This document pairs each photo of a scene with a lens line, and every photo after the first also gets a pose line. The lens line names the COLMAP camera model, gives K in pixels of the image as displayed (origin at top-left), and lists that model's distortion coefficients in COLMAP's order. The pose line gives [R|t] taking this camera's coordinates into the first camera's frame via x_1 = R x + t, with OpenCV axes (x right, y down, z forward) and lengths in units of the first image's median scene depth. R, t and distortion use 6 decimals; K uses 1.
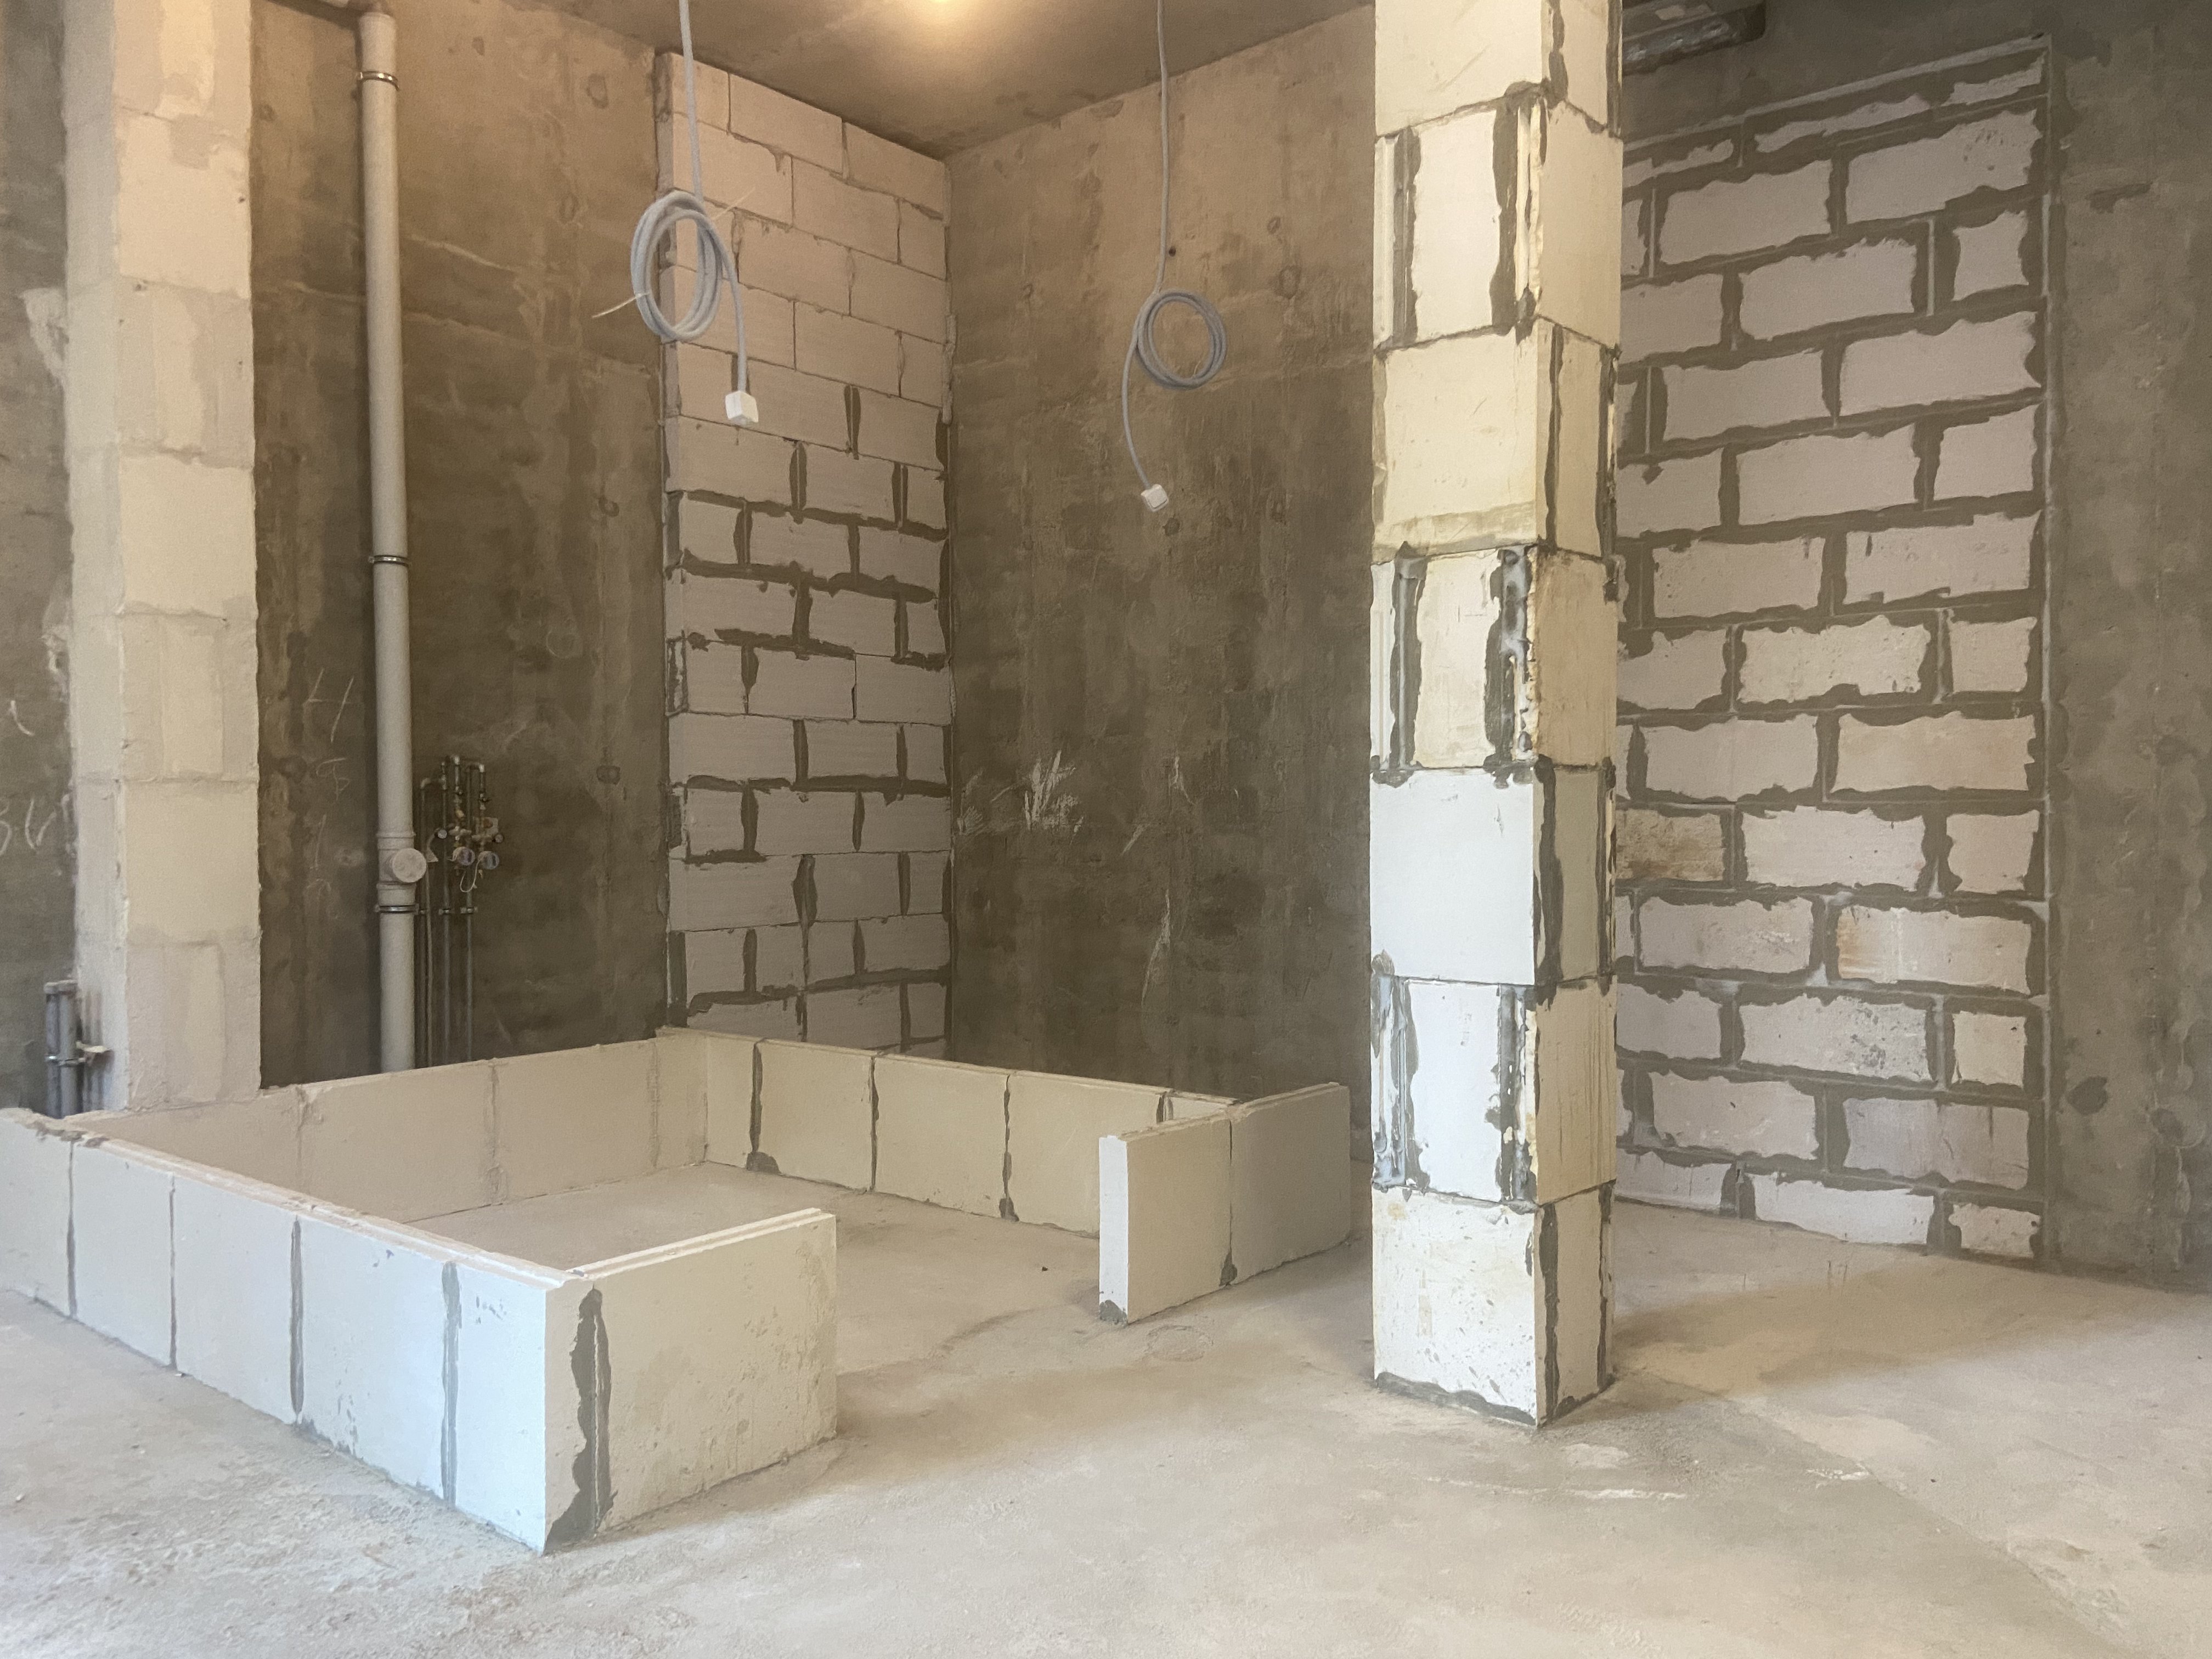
lens RADIAL K [[1660.1, 0, 1109.8], [0, 1660.1, 835.0], [0, 0, 1]] dist [0.108998, -0.133954]
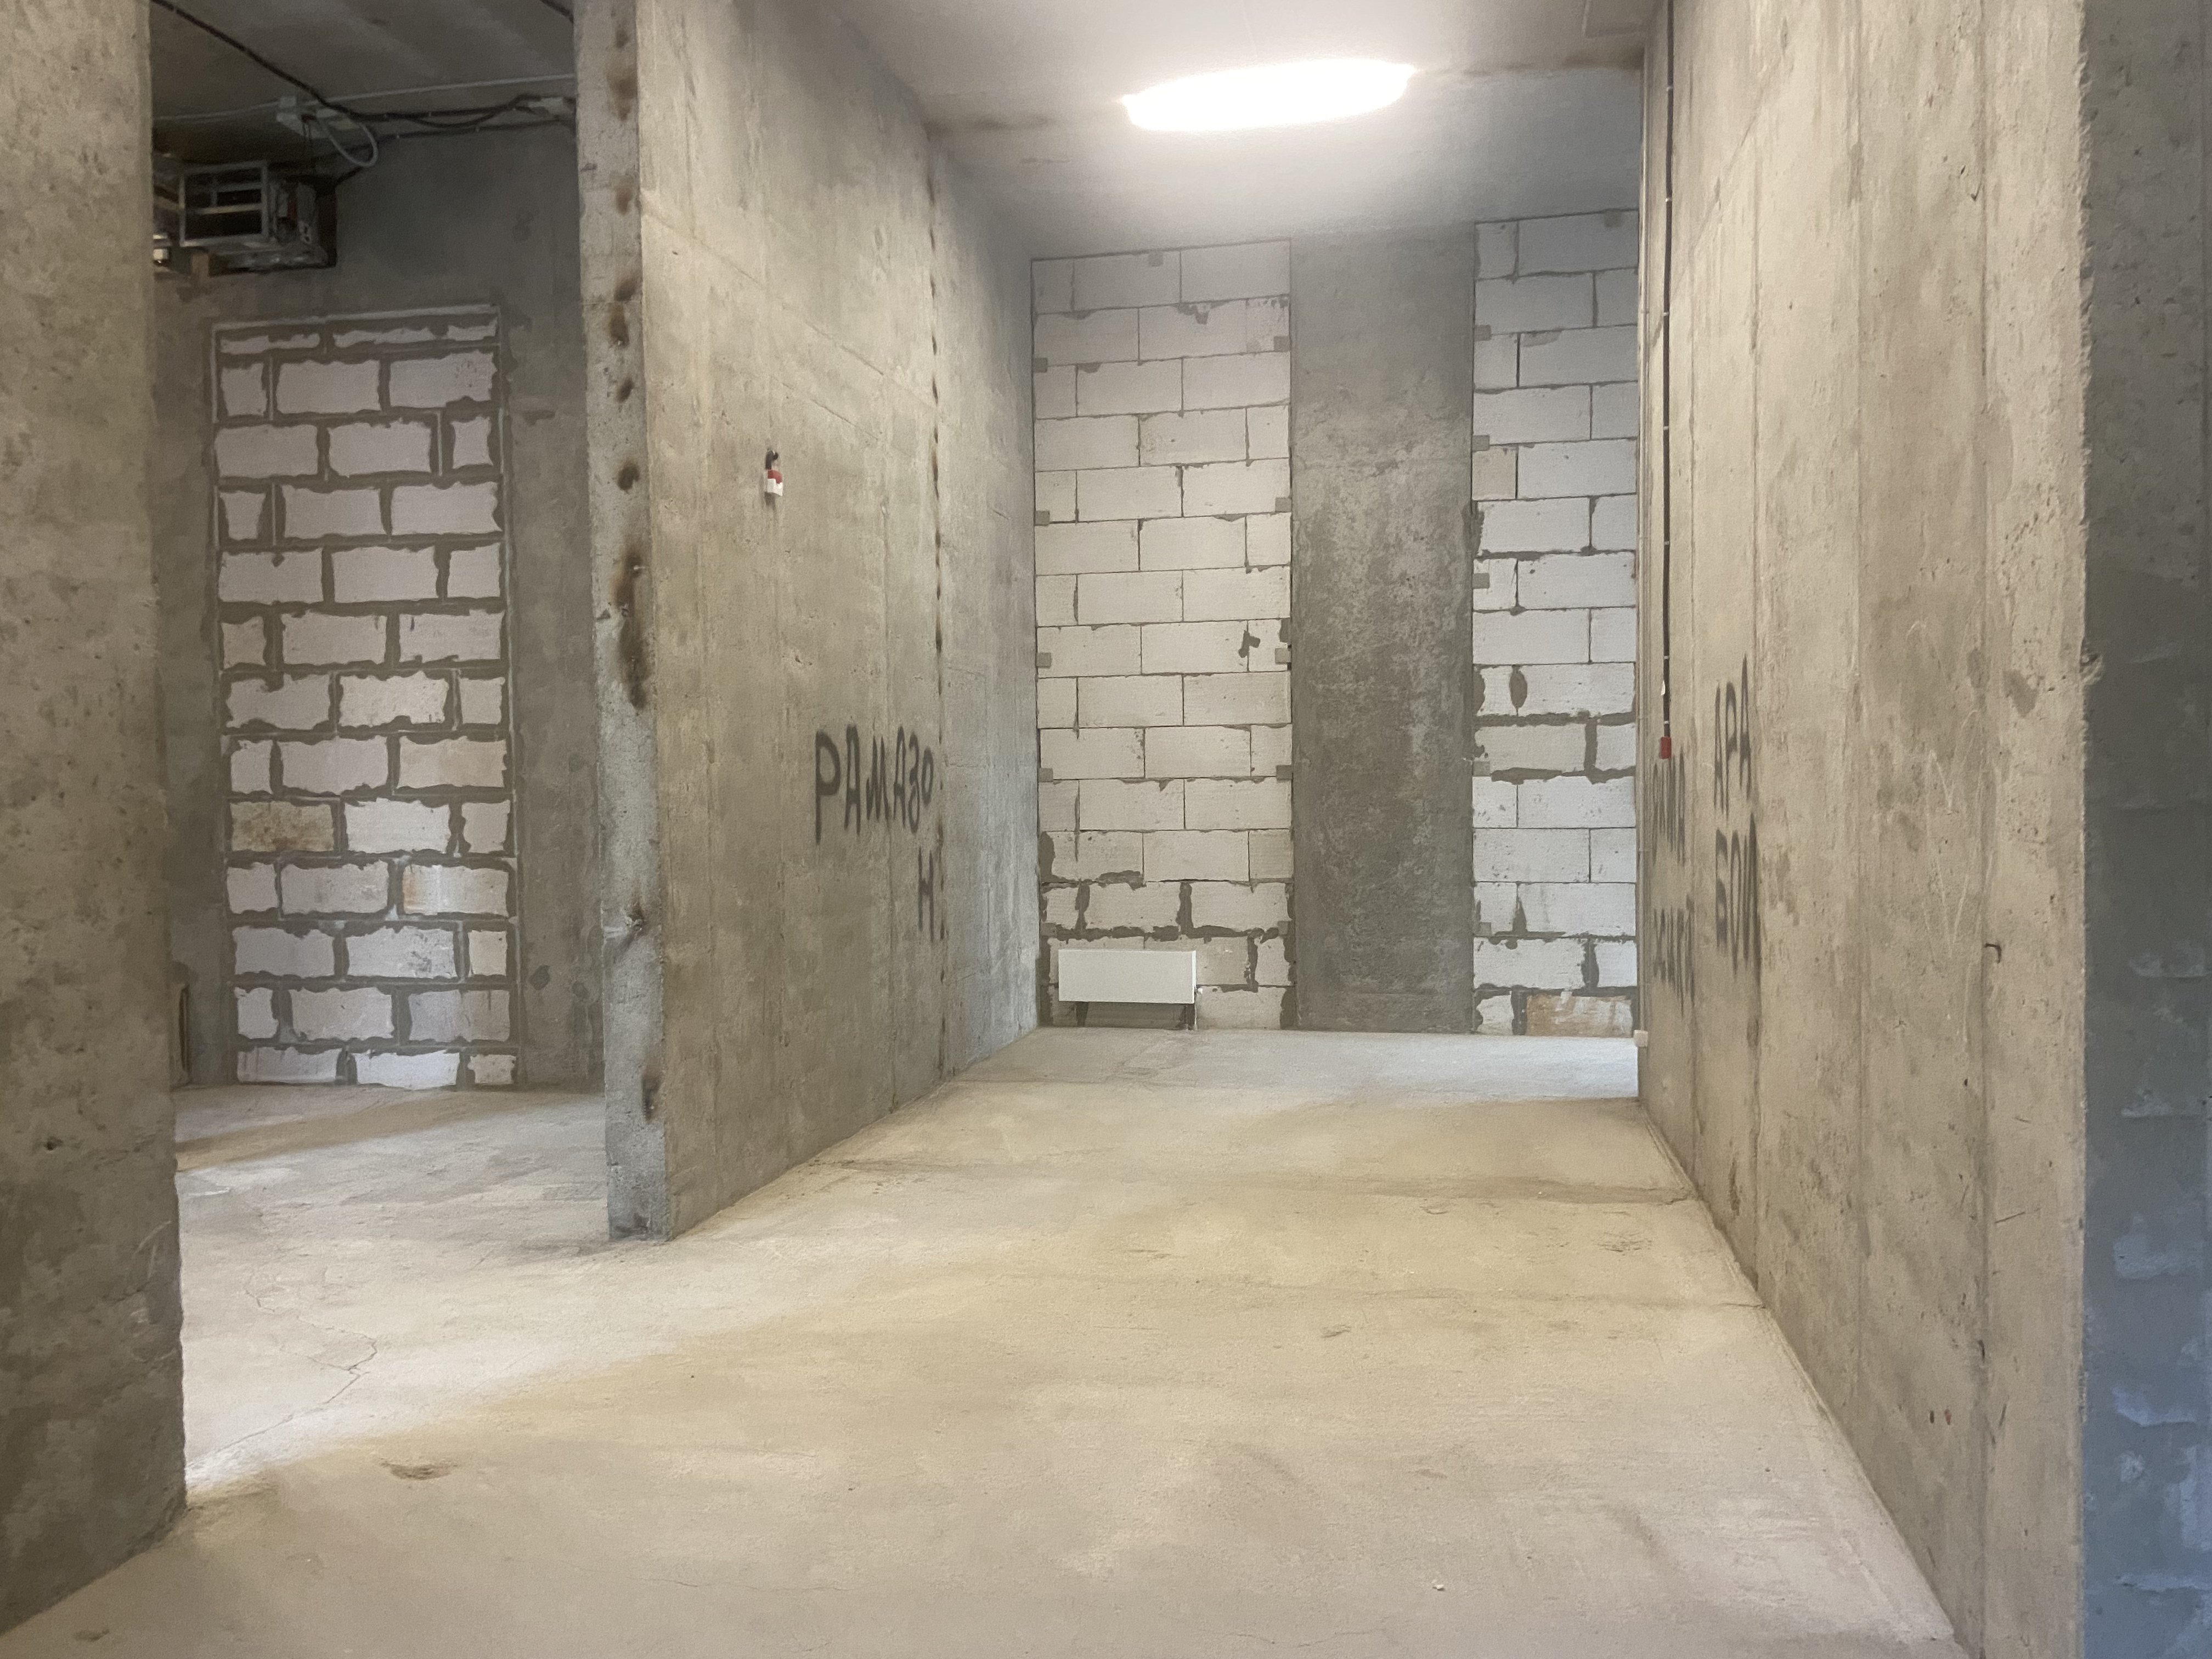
lens RADIAL K [[1660.1, 0, 1112.6], [0, 1660.1, 830.7], [0, 0, 1]] dist [0.108998, -0.133954]
pose [[0.881796, -0.018555, 0.471267, 0.292601], [0.016809, 0.999827, 0.007914, 0.010890], [-0.471332, 0.000943, 0.881955, -0.616786]]
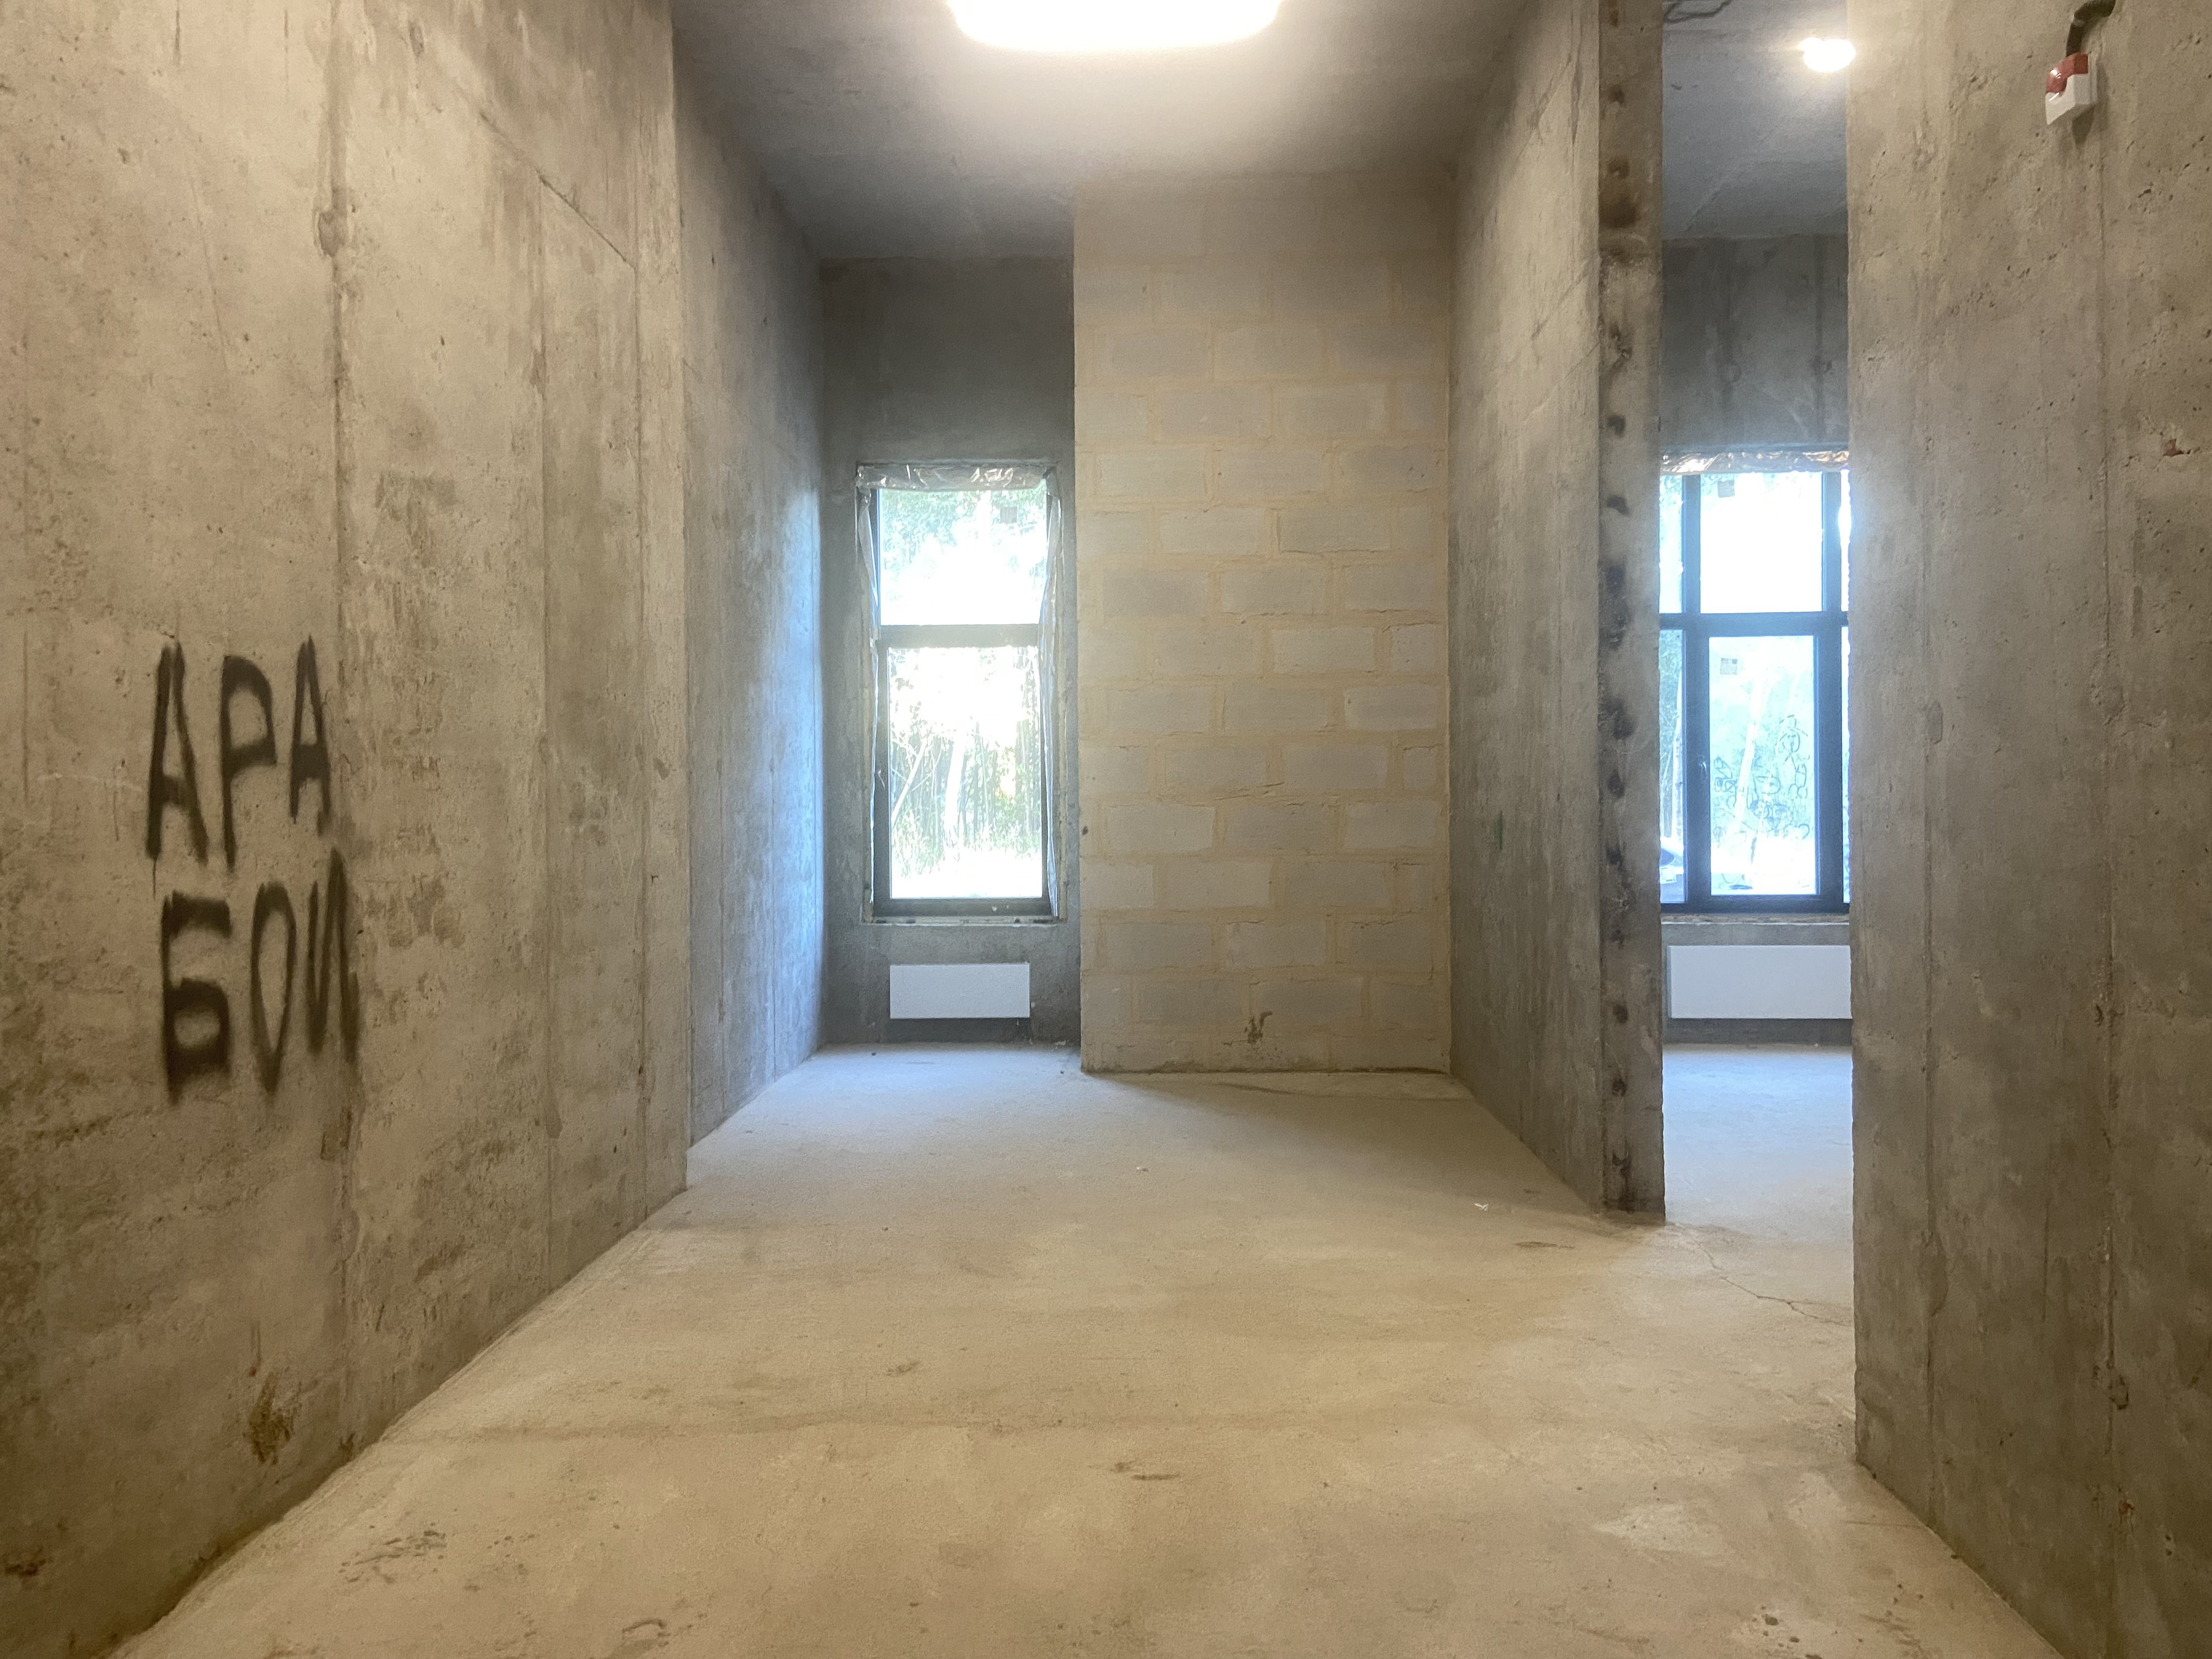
lens RADIAL K [[1660.1, 0, 1096.5], [0, 1660.1, 798.5], [0, 0, 1]] dist [0.108998, -0.133954]
pose [[-0.794015, 0.010578, -0.607806, 1.163306], [-0.000209, 0.999844, 0.017675, -0.018423], [0.607898, 0.014161, -0.793888, 0.714514]]
